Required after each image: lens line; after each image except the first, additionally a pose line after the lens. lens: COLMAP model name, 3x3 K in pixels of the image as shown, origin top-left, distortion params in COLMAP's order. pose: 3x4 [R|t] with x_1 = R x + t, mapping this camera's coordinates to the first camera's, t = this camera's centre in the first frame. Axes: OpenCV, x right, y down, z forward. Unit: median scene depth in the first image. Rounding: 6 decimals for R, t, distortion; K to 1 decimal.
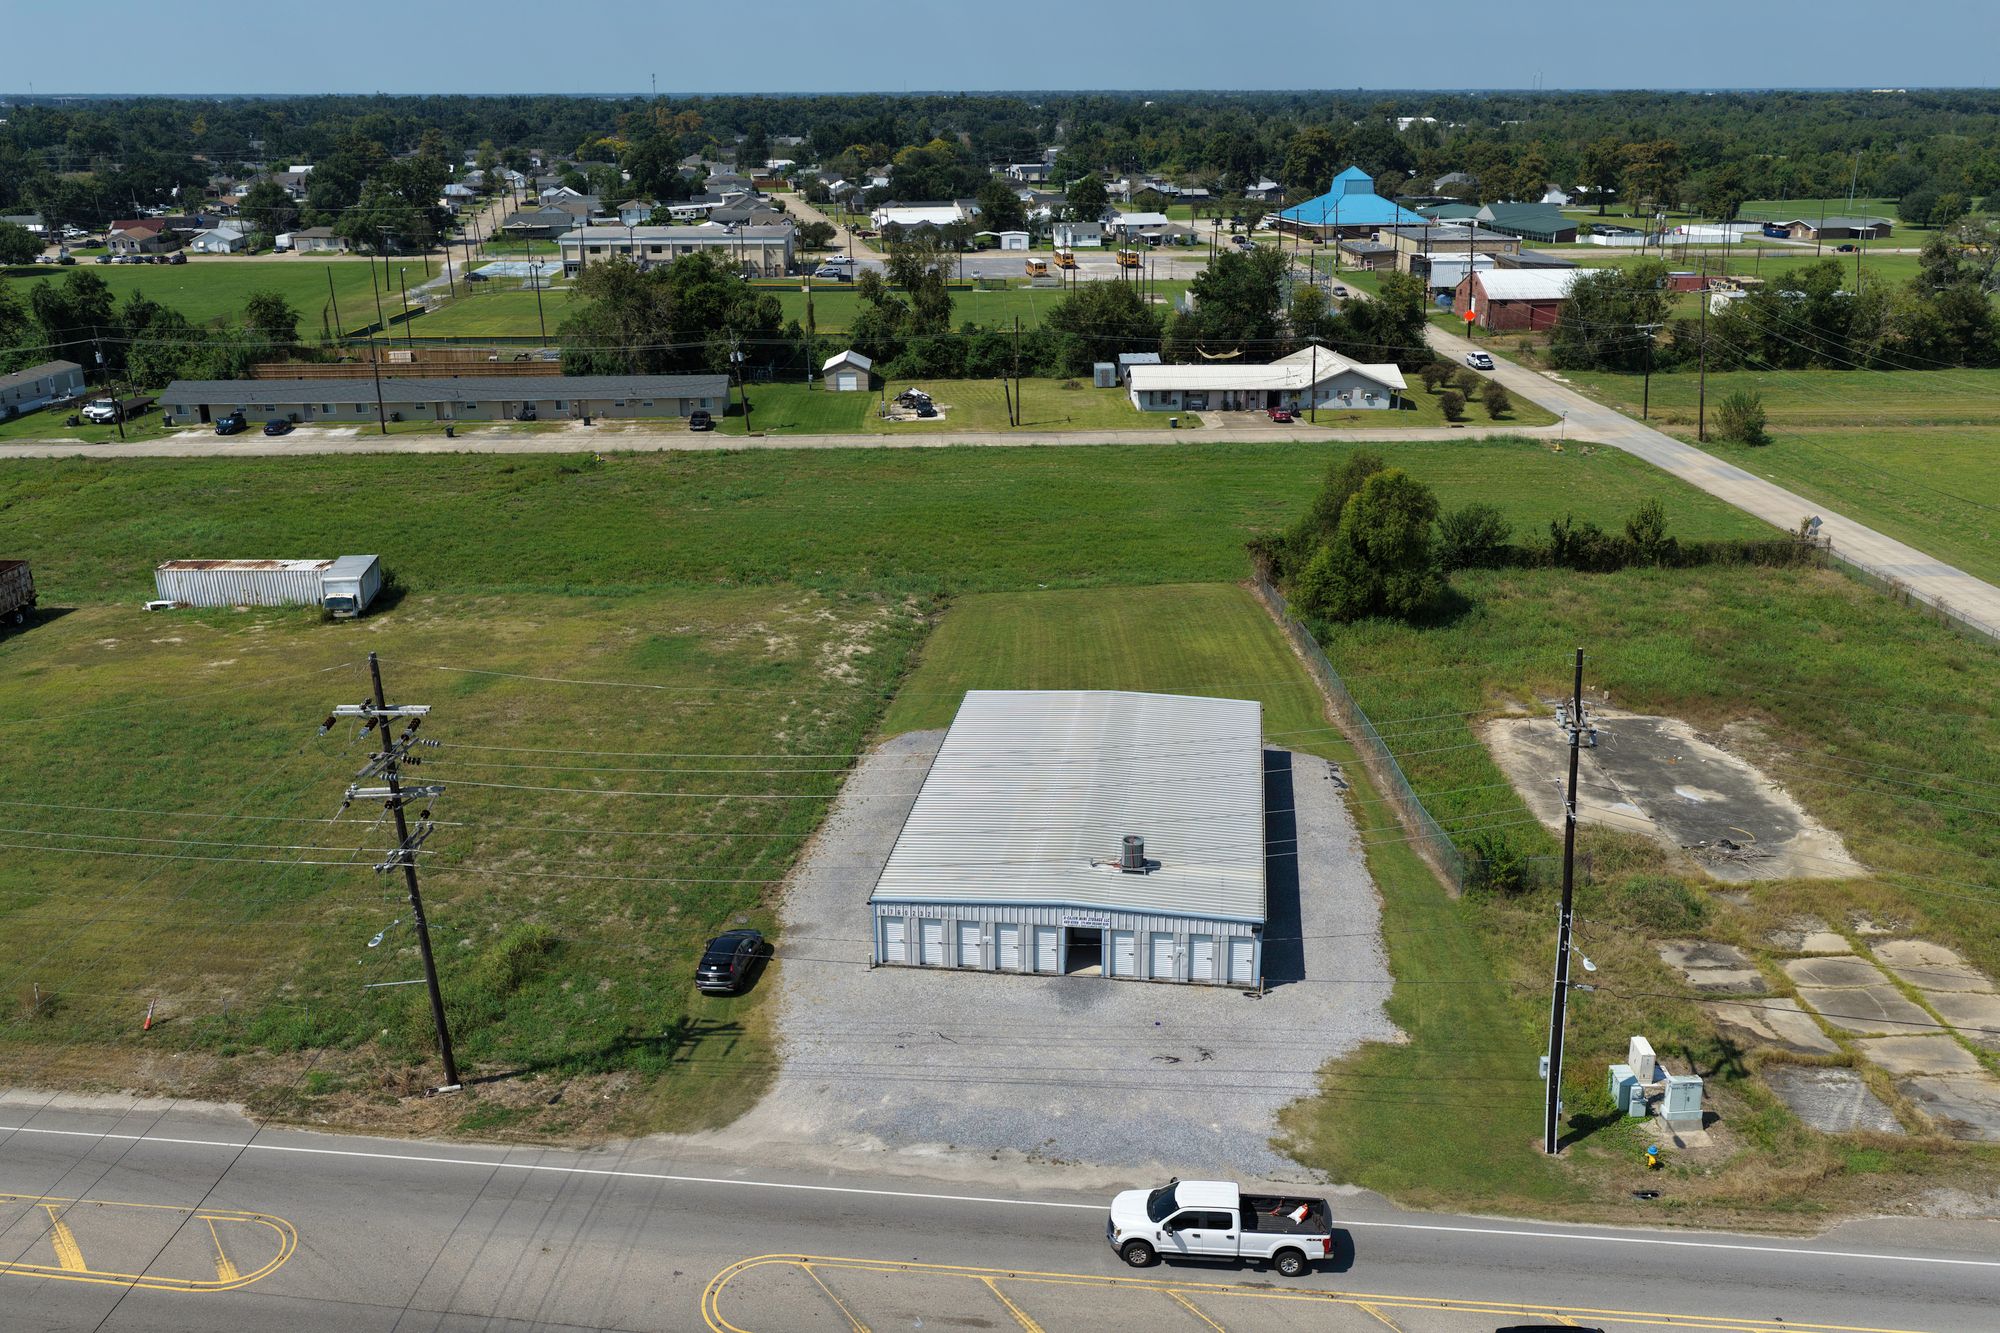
lens RADIAL K [[1671.0, 0, 1013.1], [0, 1671.0, 666.6], [0, 0, 1]] dist [-0.015433, 0.038823]
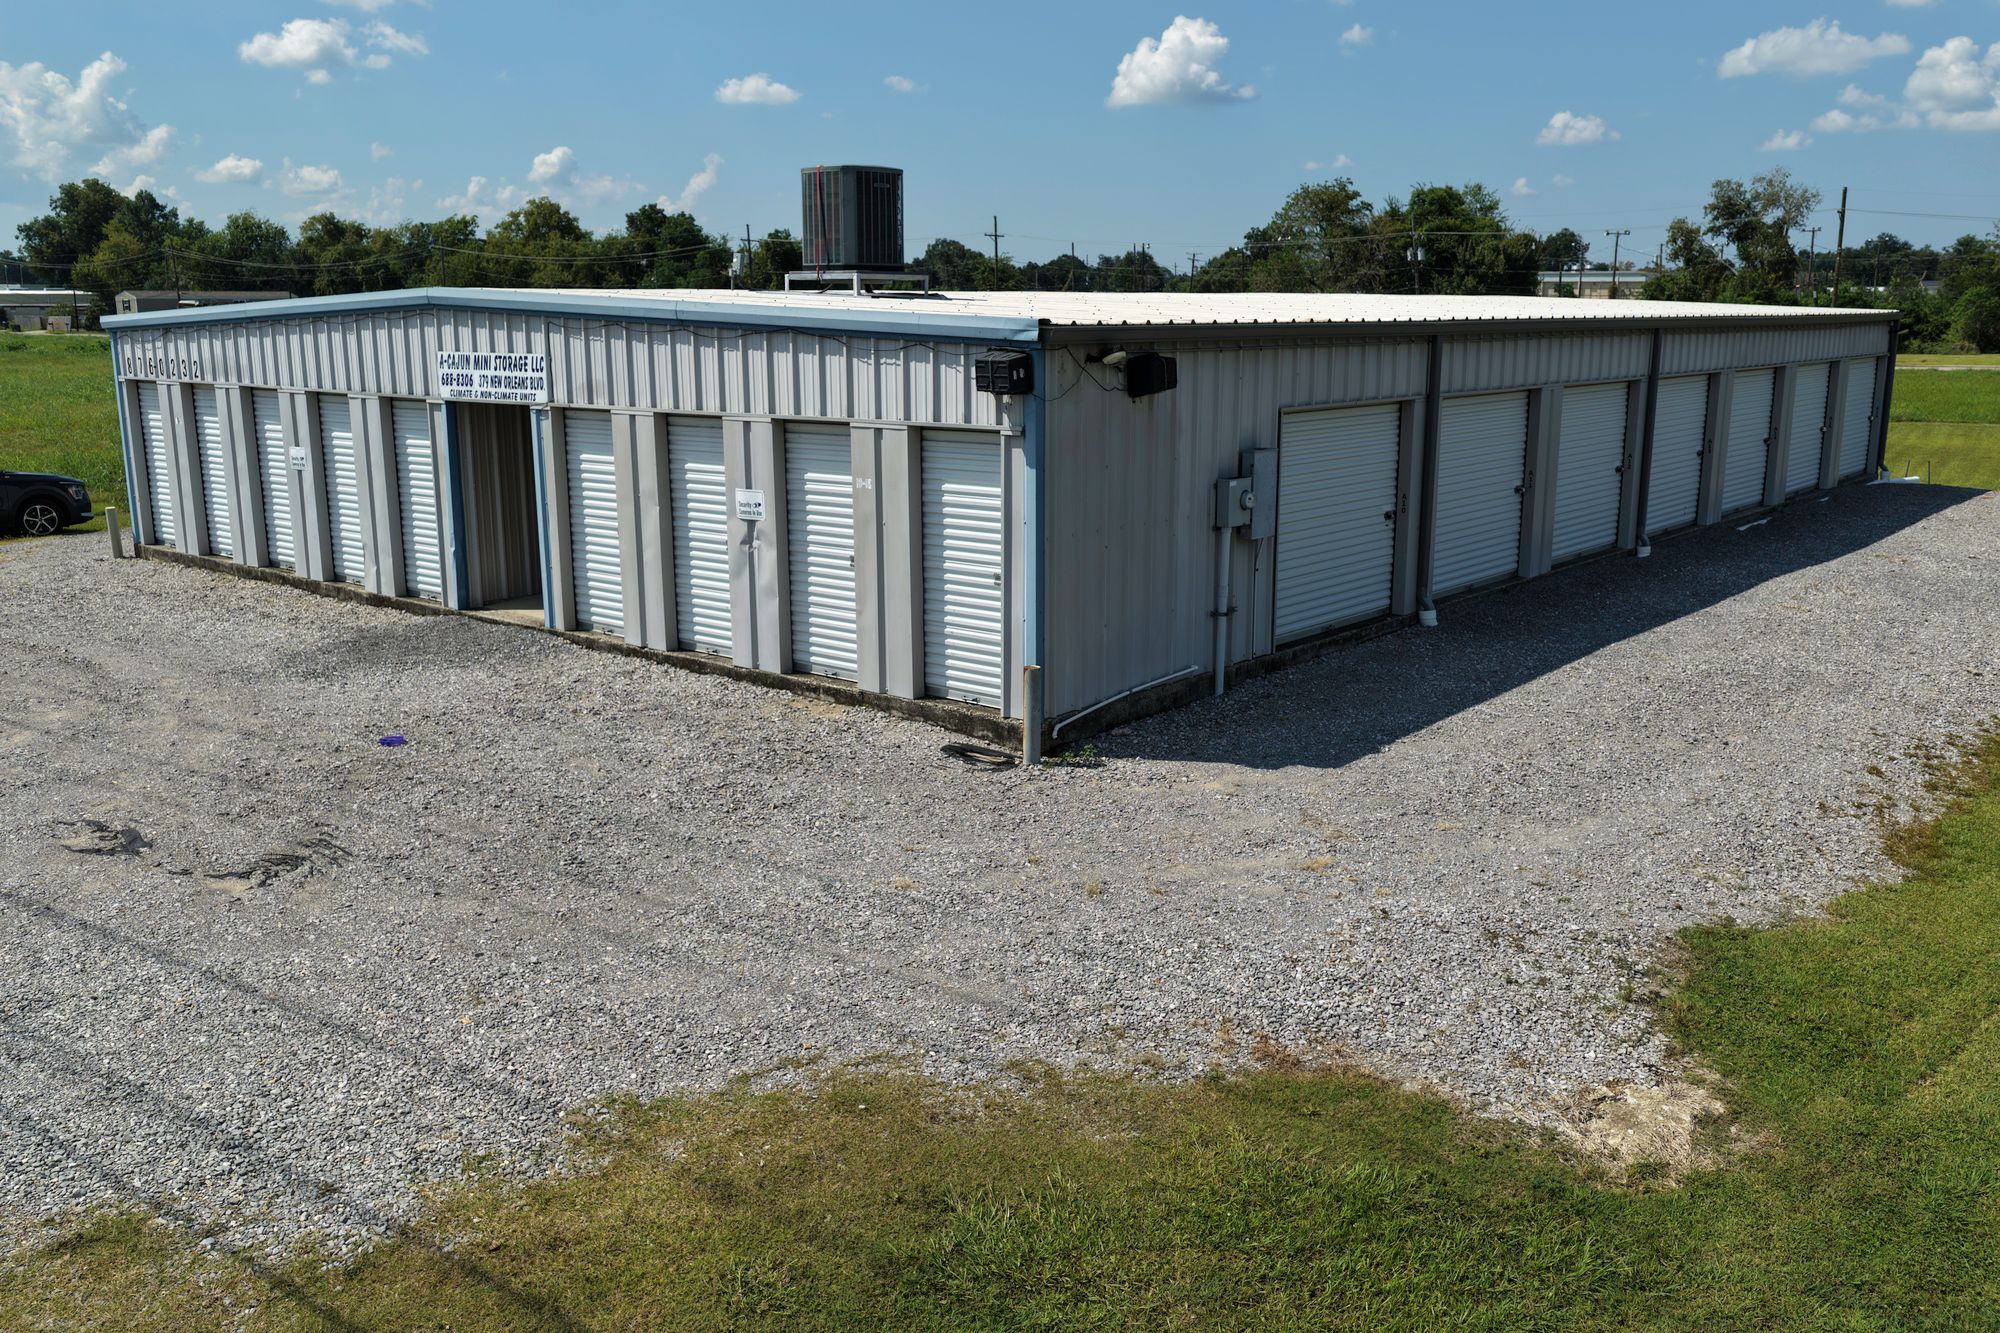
lens RADIAL K [[1671.0, 0, 1006.4], [0, 1671.0, 668.6], [0, 0, 1]] dist [-0.015433, 0.038823]
pose [[0.843015, 0.117154, -0.524977, 0.136643], [-0.176673, 0.982152, -0.064526, 0.111264], [0.508048, 0.147145, 0.848667, 0.470264]]
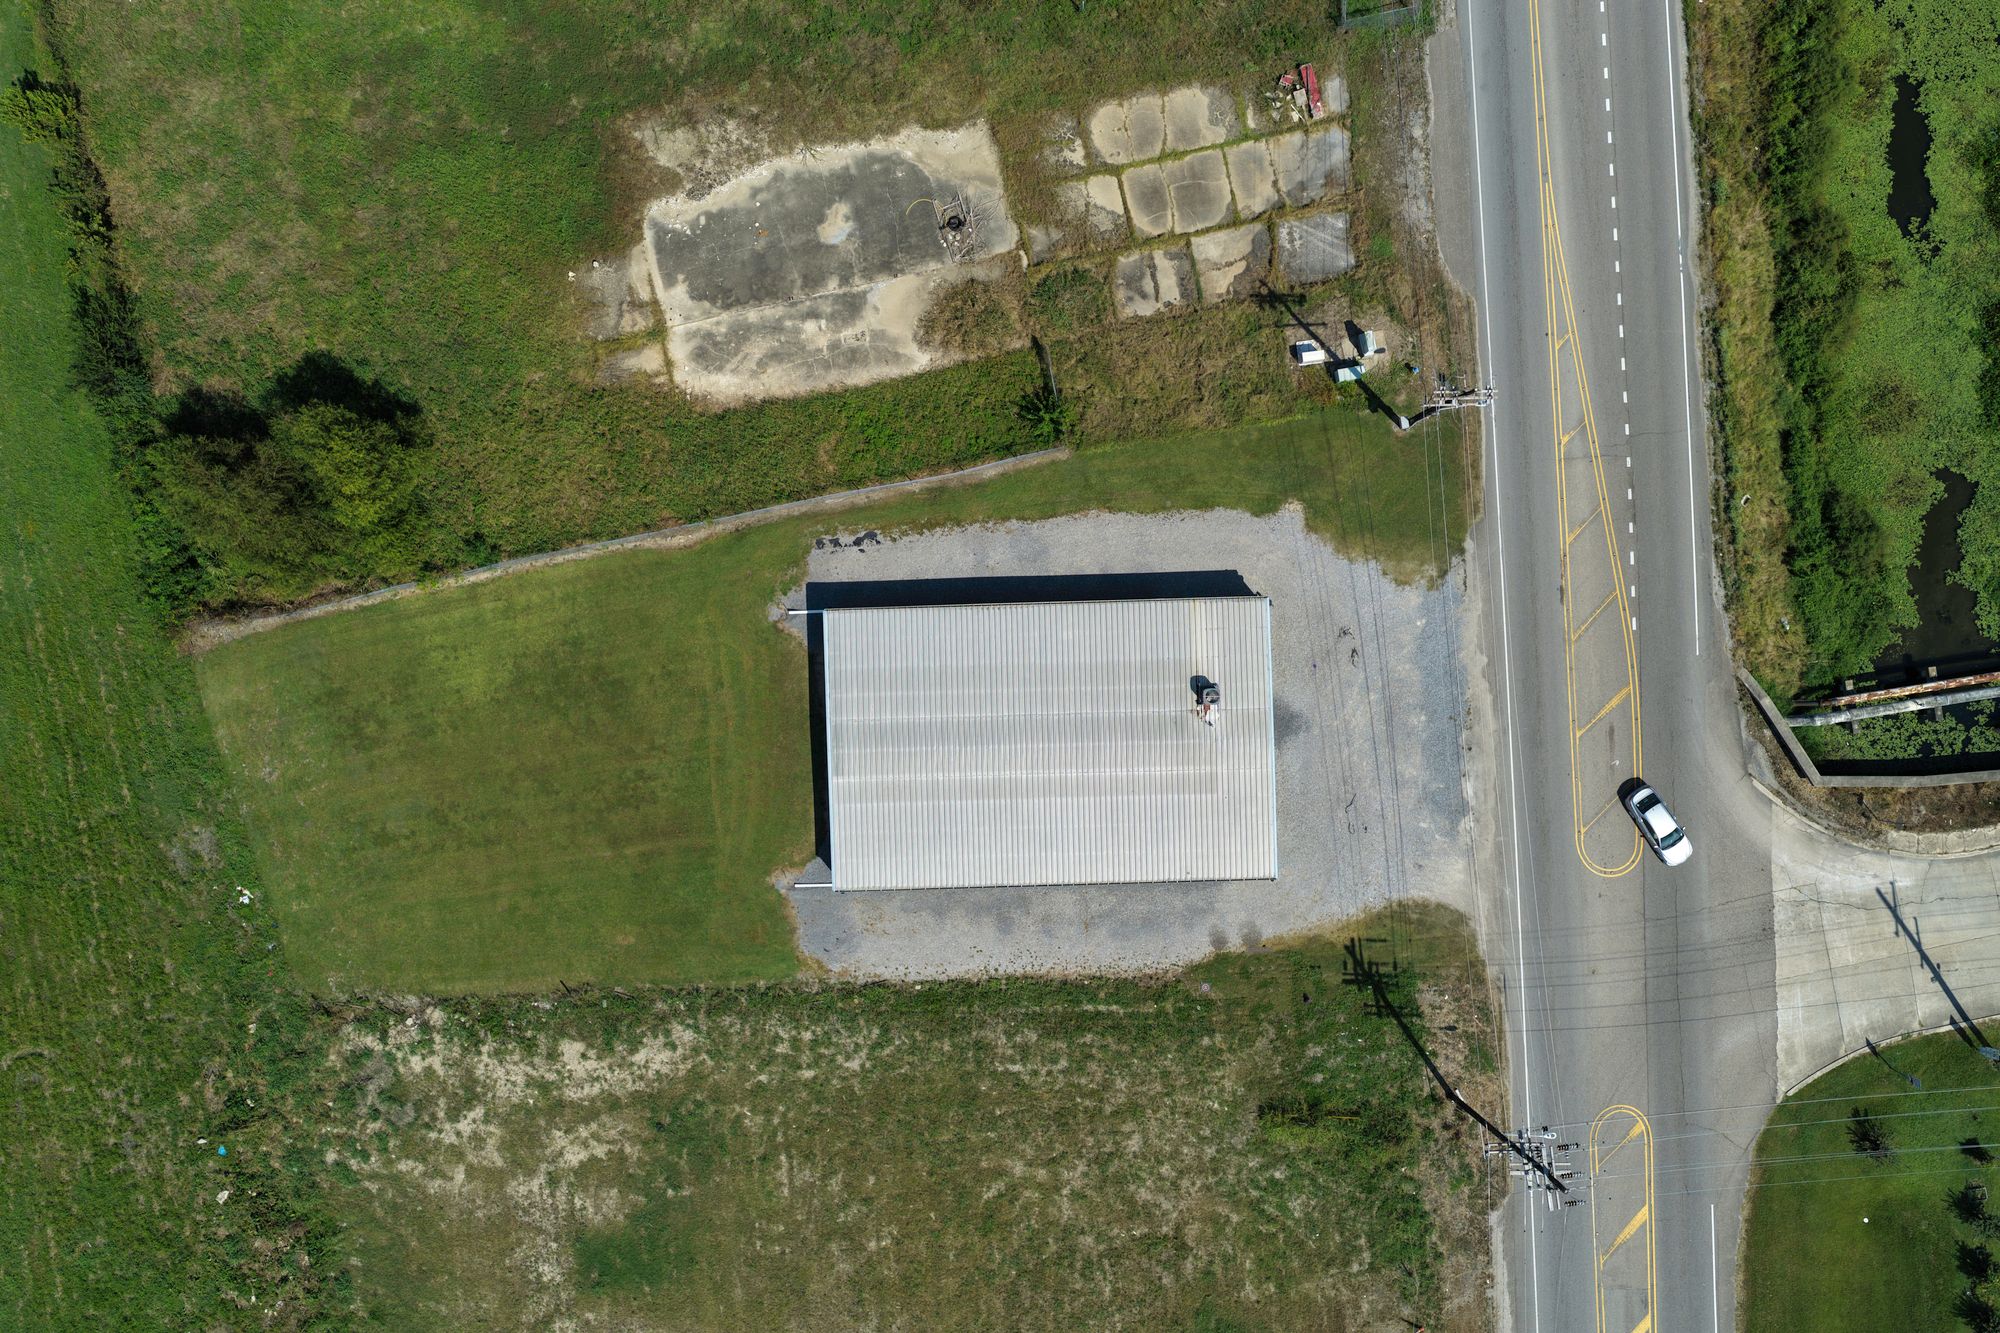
lens RADIAL K [[1671.0, 0, 1003.6], [0, 1671.0, 666.3], [0, 0, 1]] dist [-0.015433, 0.038823]
pose [[-0.162010, -0.986780, 0.004361, 0.068027], [0.330703, -0.050130, 0.942403, -0.704175], [-0.929725, 0.154121, 0.334452, 0.410870]]
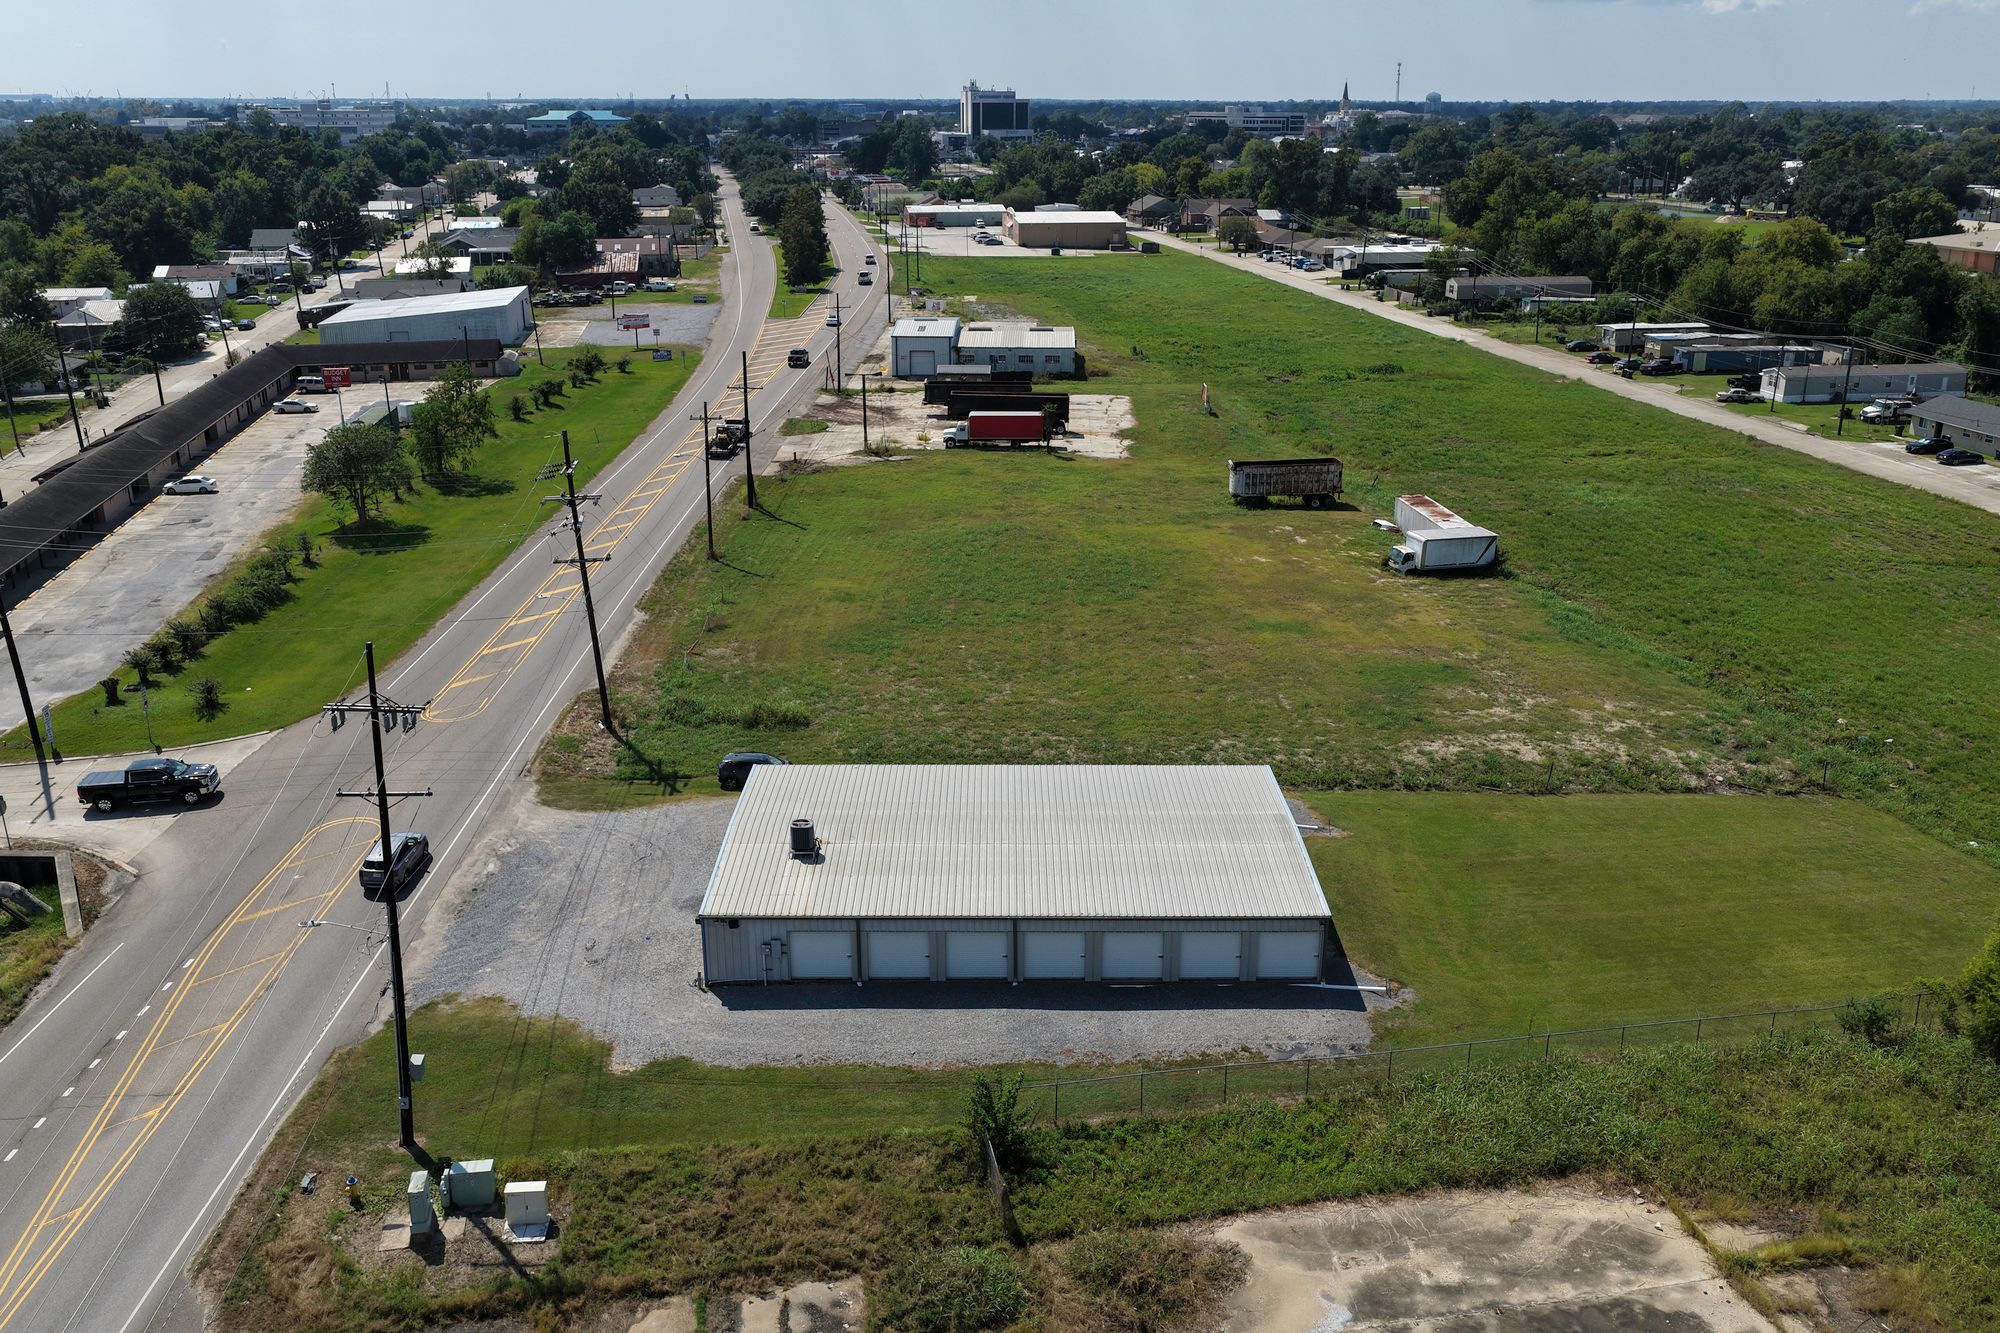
lens RADIAL K [[1671.0, 0, 1008.6], [0, 1671.0, 652.8], [0, 0, 1]] dist [-0.015433, 0.038823]
pose [[0.137746, 0.316994, -0.938371, 0.592823], [-0.325786, 0.909187, 0.259312, -0.173745], [0.935355, 0.269989, 0.228509, 0.499100]]
